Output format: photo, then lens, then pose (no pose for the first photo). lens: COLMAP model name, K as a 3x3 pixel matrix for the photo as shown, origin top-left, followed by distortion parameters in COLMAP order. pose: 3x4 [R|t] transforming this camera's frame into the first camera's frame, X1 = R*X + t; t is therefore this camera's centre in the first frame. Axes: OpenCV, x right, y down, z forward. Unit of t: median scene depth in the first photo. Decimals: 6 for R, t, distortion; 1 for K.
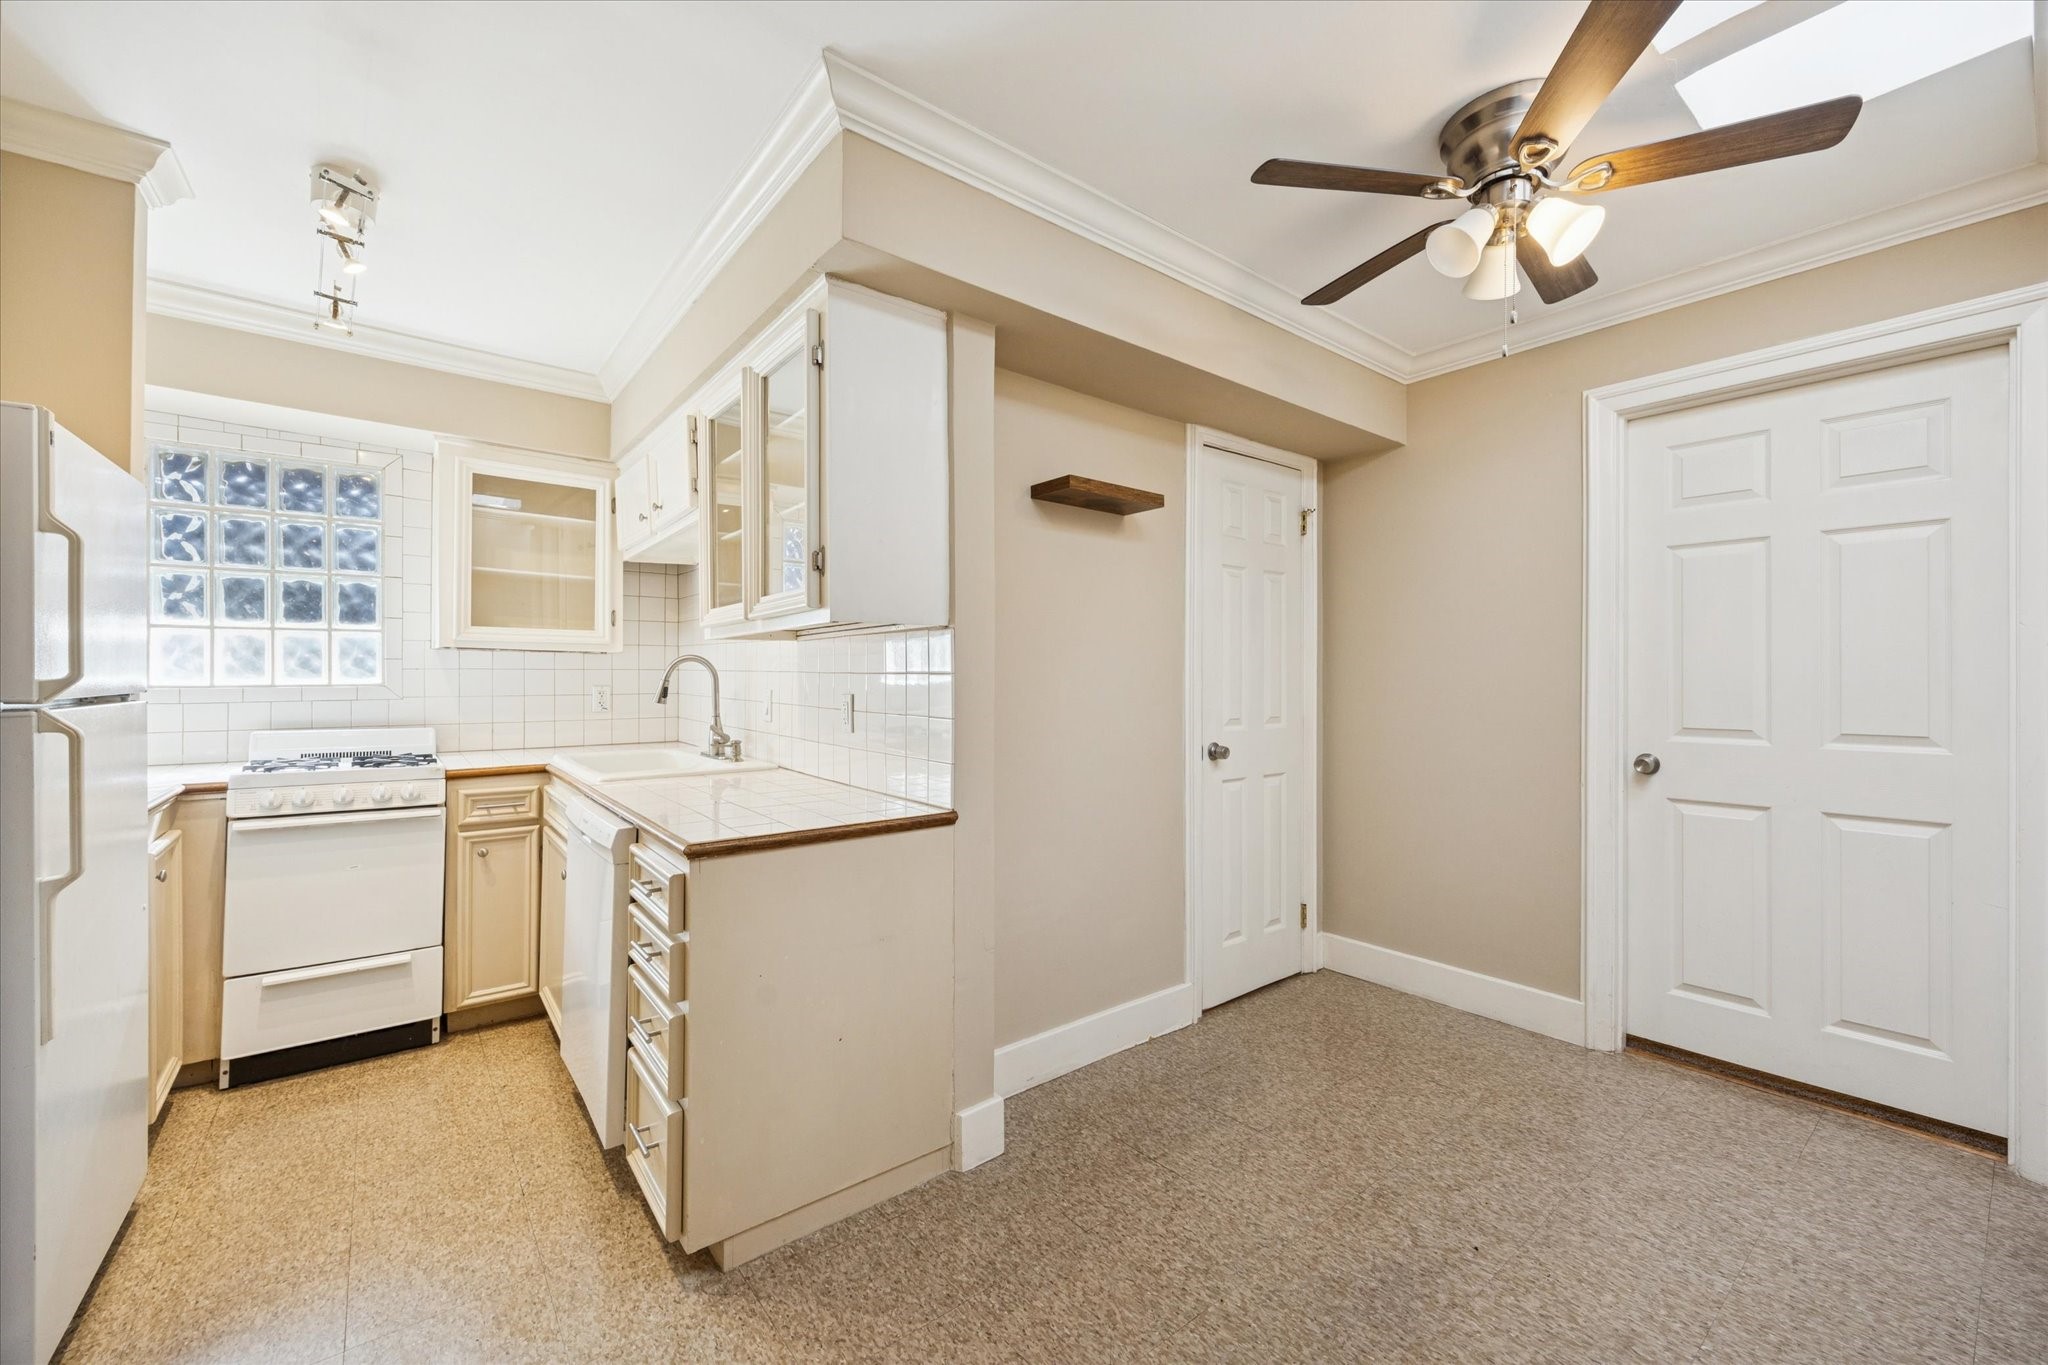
lens RADIAL K [[795.6, 0, 1014.2], [0, 795.6, 678.6], [0, 0, 1]] dist [-0.000796, 0.000264]
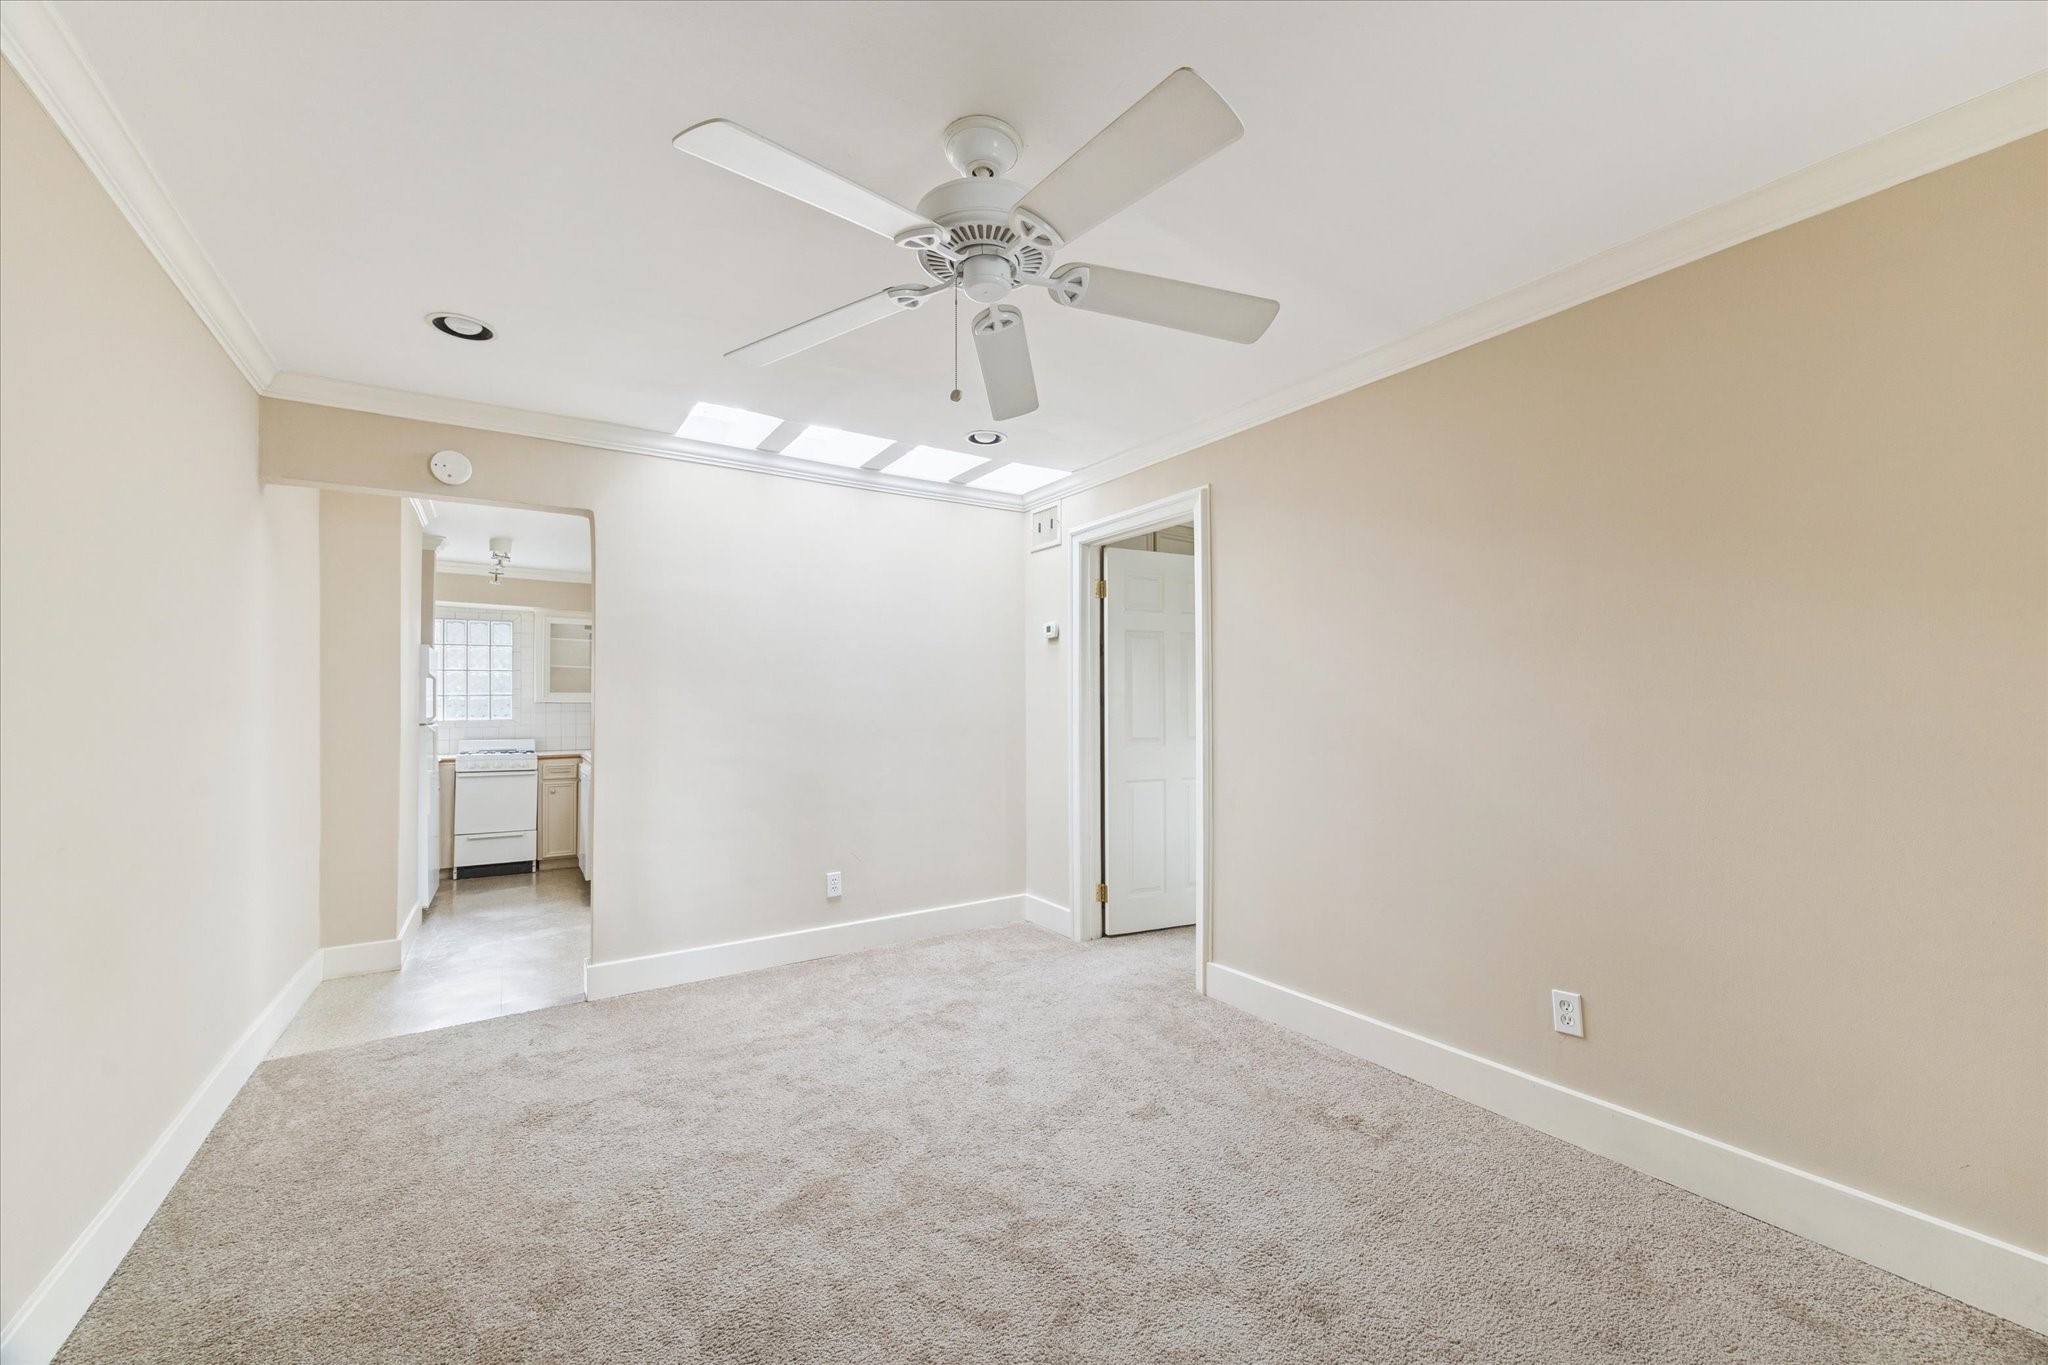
lens RADIAL K [[795.6, 0, 1032.1], [0, 795.6, 695.4], [0, 0, 1]] dist [-0.000796, 0.000264]
pose [[0.996542, -0.013447, -0.081994, 0.951323], [0.012200, 0.999803, -0.015686, -0.008271], [0.082189, 0.014631, 0.996509, -1.246377]]
